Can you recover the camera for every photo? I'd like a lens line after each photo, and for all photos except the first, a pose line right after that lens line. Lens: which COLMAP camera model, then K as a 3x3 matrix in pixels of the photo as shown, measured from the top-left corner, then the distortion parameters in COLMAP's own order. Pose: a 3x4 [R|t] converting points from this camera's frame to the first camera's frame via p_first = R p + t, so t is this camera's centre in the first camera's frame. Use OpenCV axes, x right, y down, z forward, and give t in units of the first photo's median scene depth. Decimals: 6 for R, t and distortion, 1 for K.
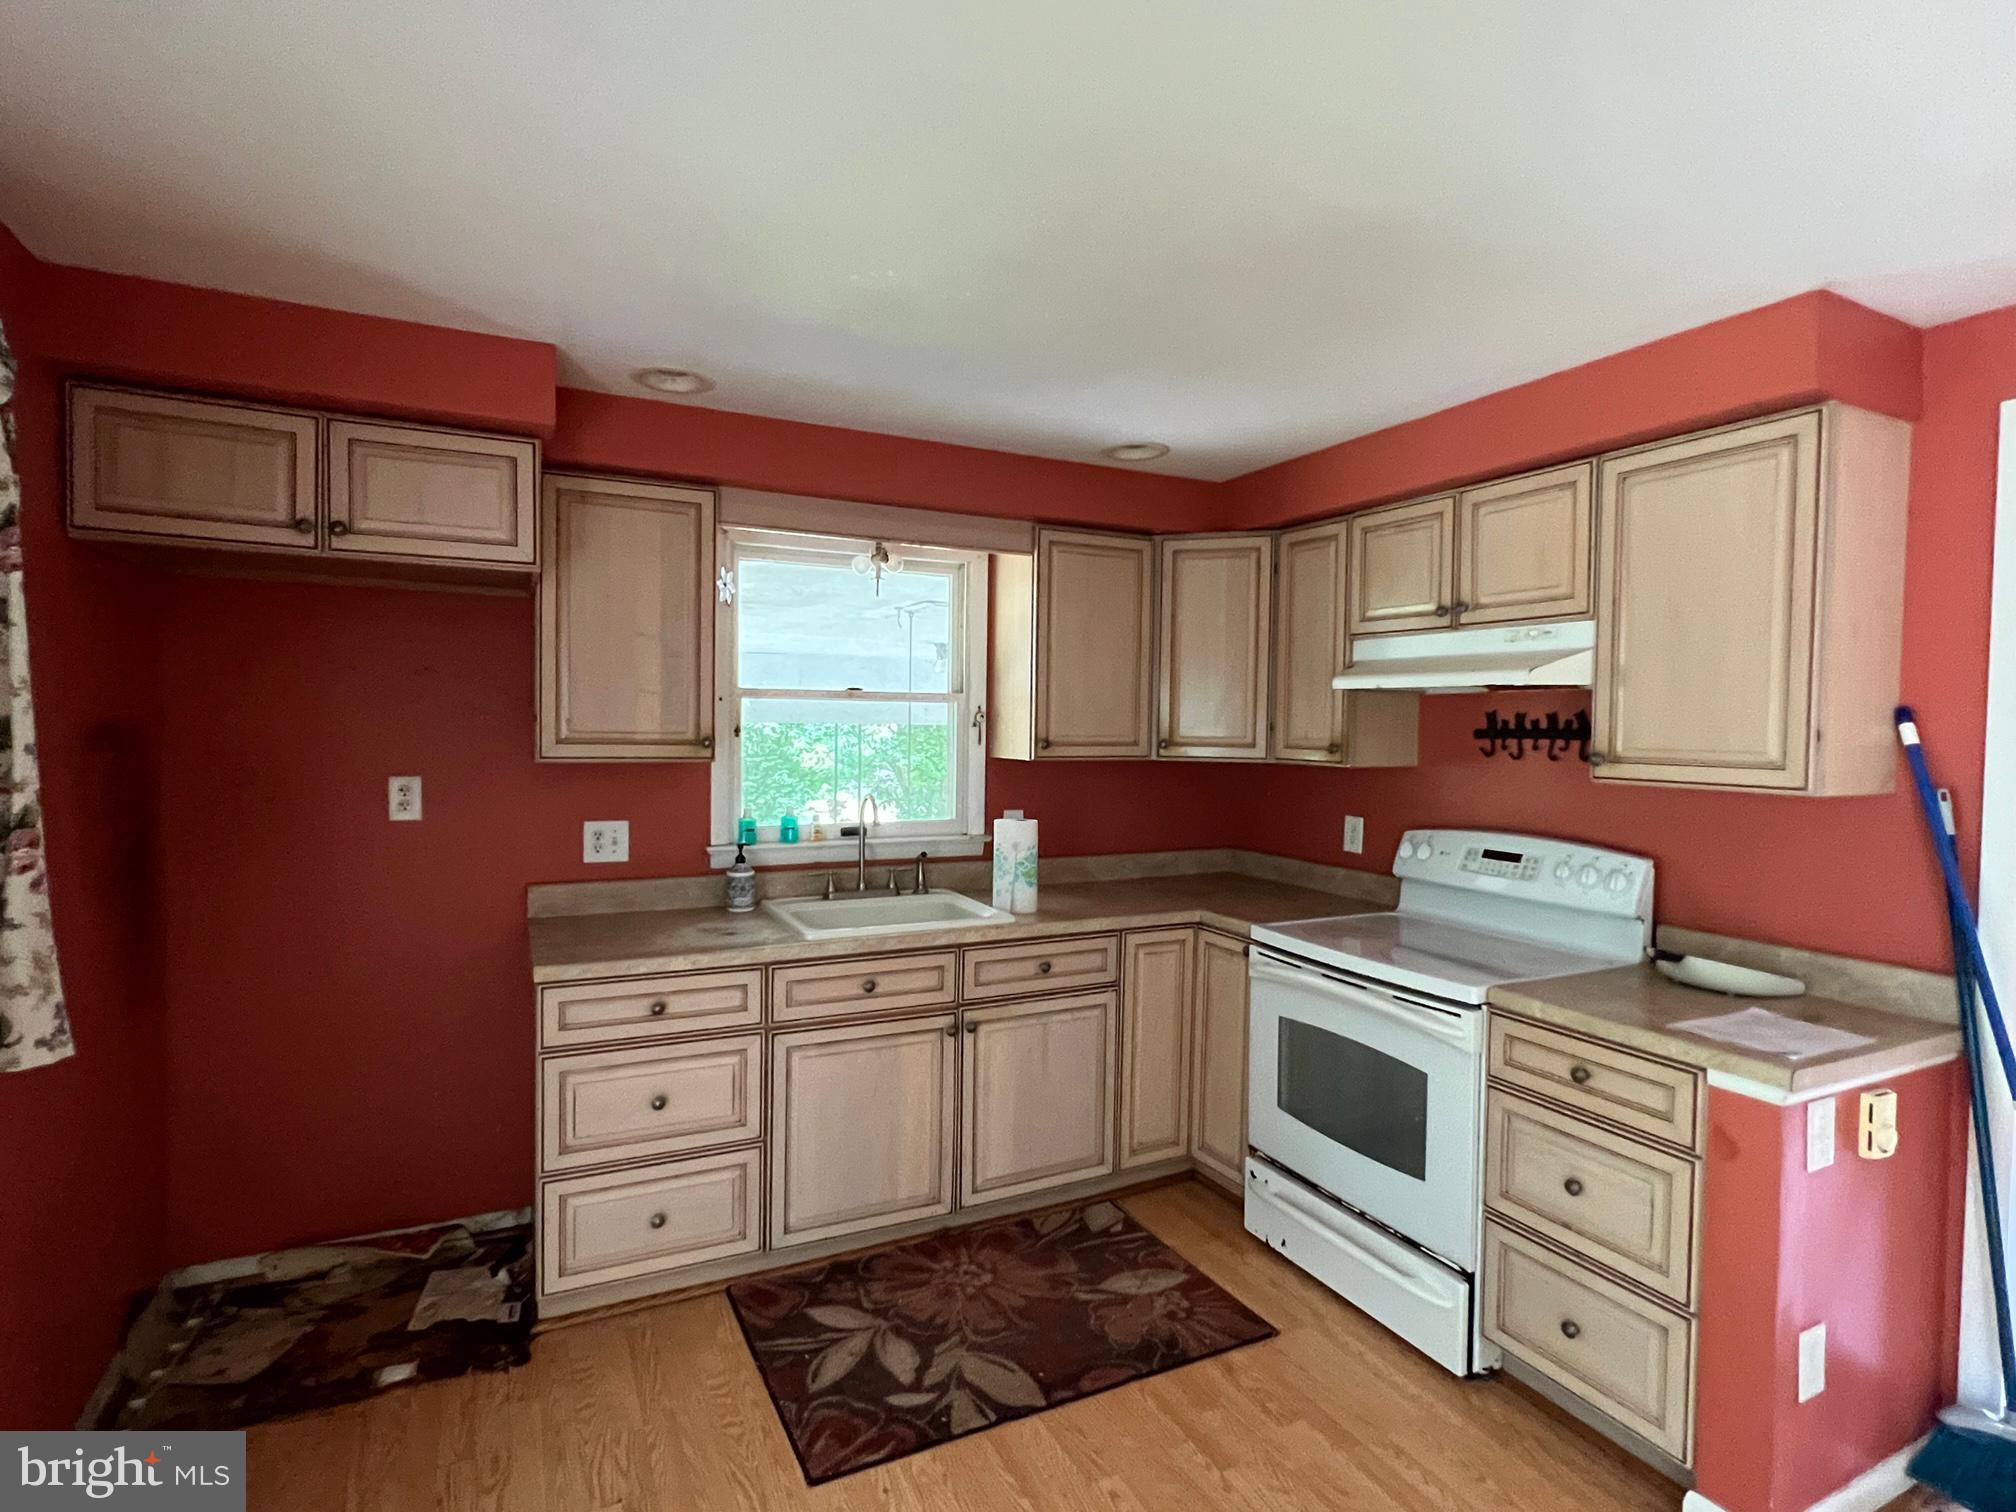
lens RADIAL K [[1014.5, 0, 1006.7], [0, 1014.5, 750.3], [0, 0, 1]] dist [-0.000405, 0.000945]
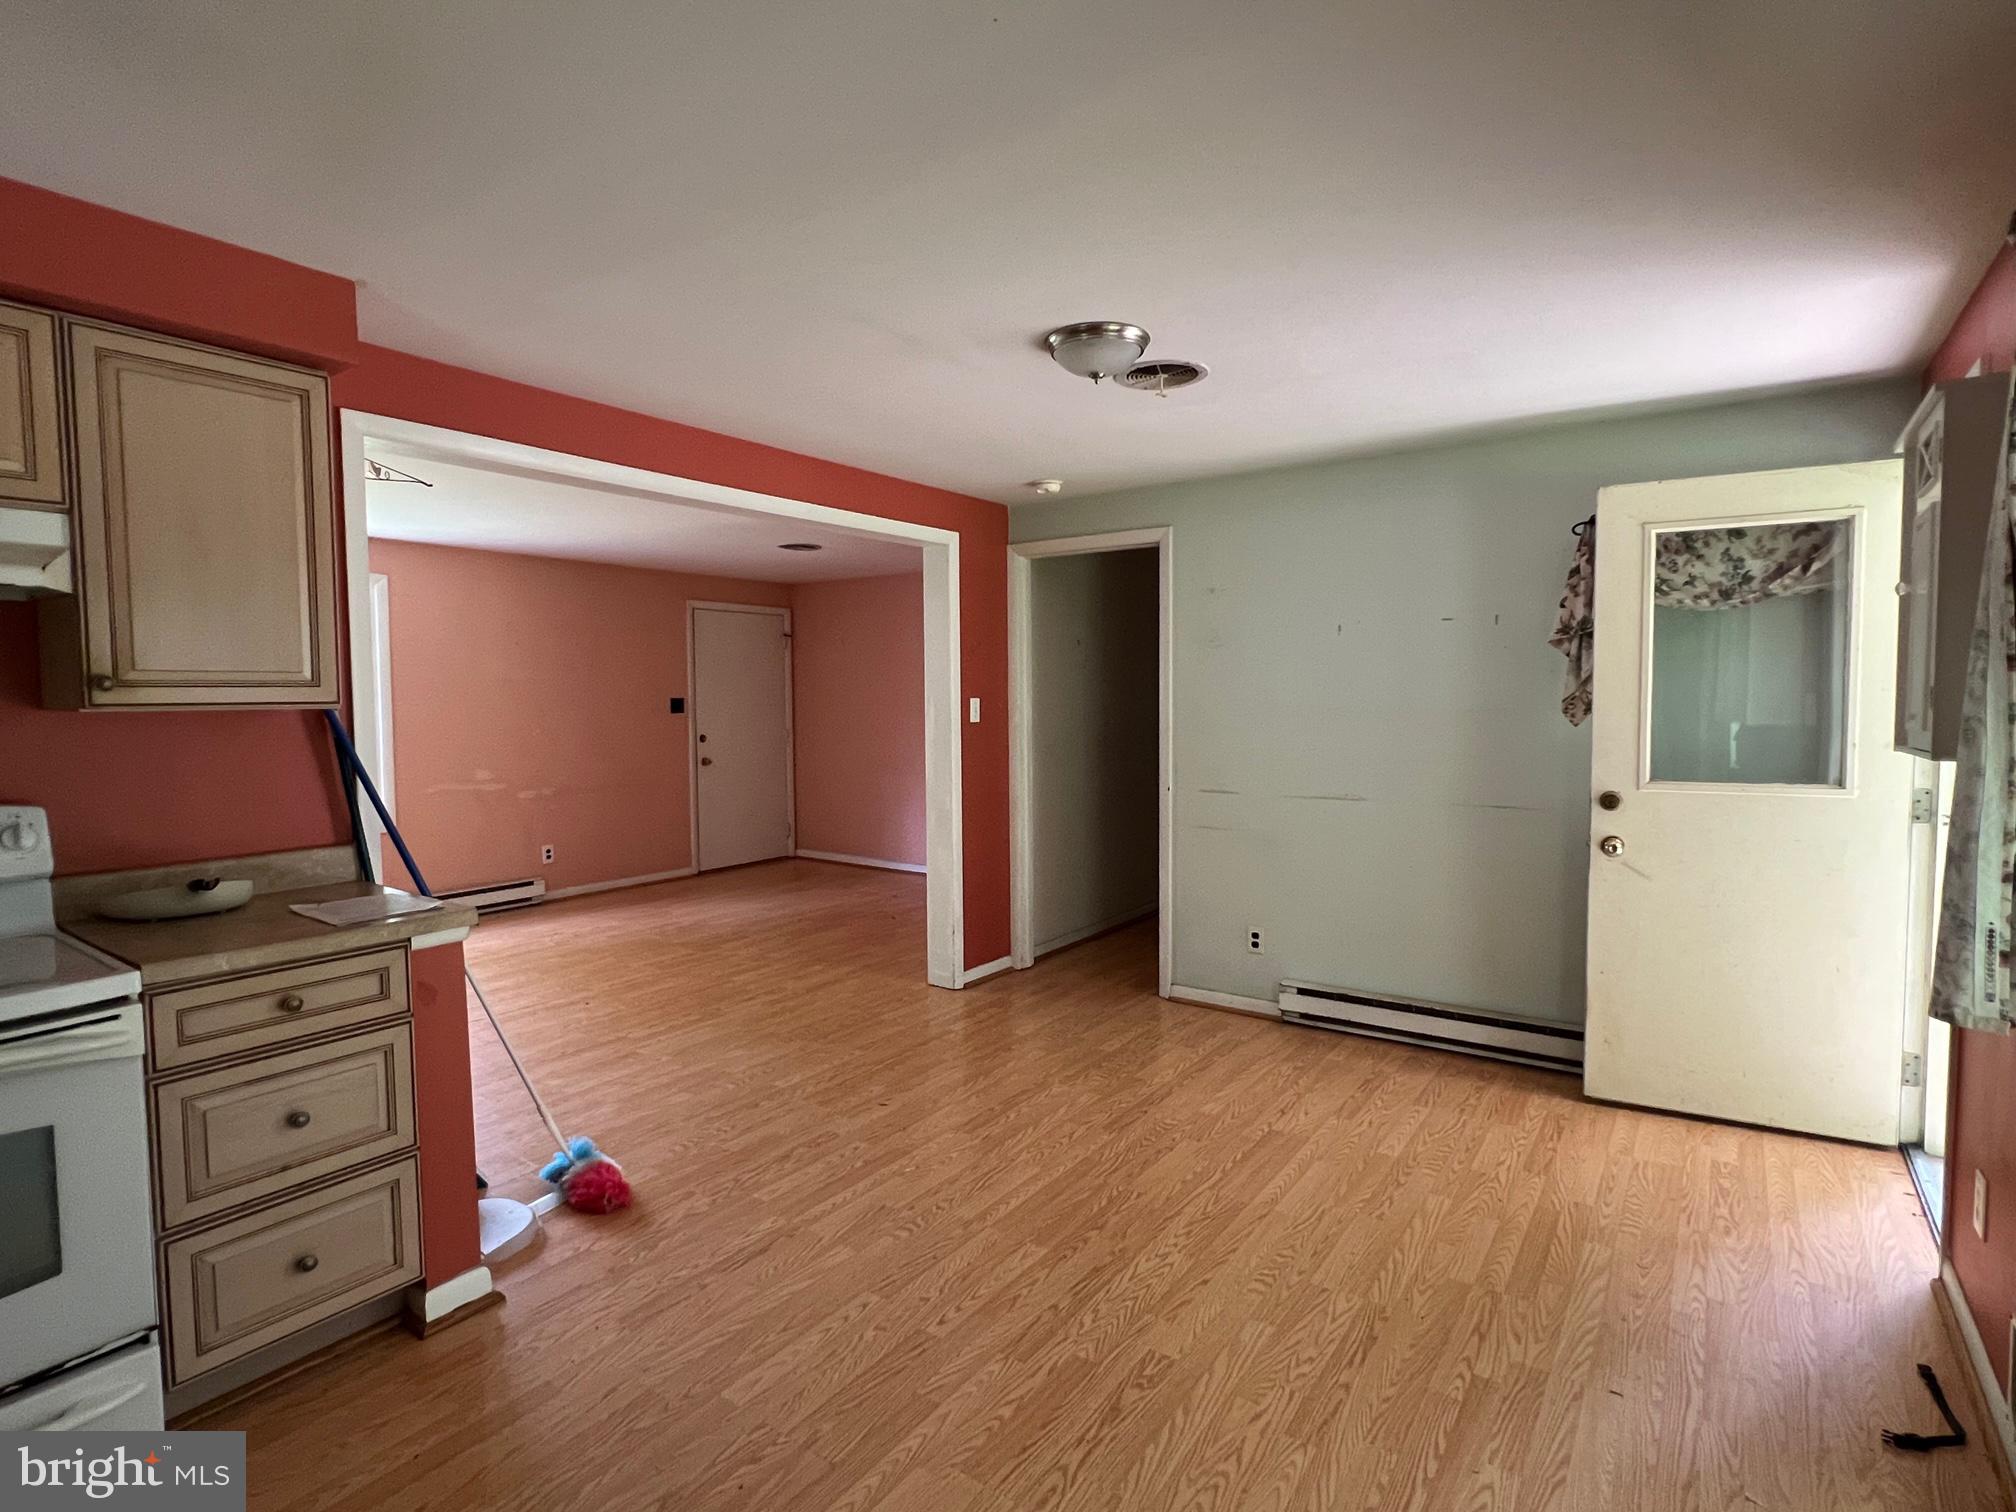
lens RADIAL K [[1014.5, 0, 1006.7], [0, 1014.5, 750.3], [0, 0, 1]] dist [-0.000405, 0.000945]
pose [[-0.476720, -0.067589, 0.876453, -0.560303], [0.020248, 0.995931, 0.087816, 0.005304], [-0.878822, 0.059610, -0.473412, 0.791909]]
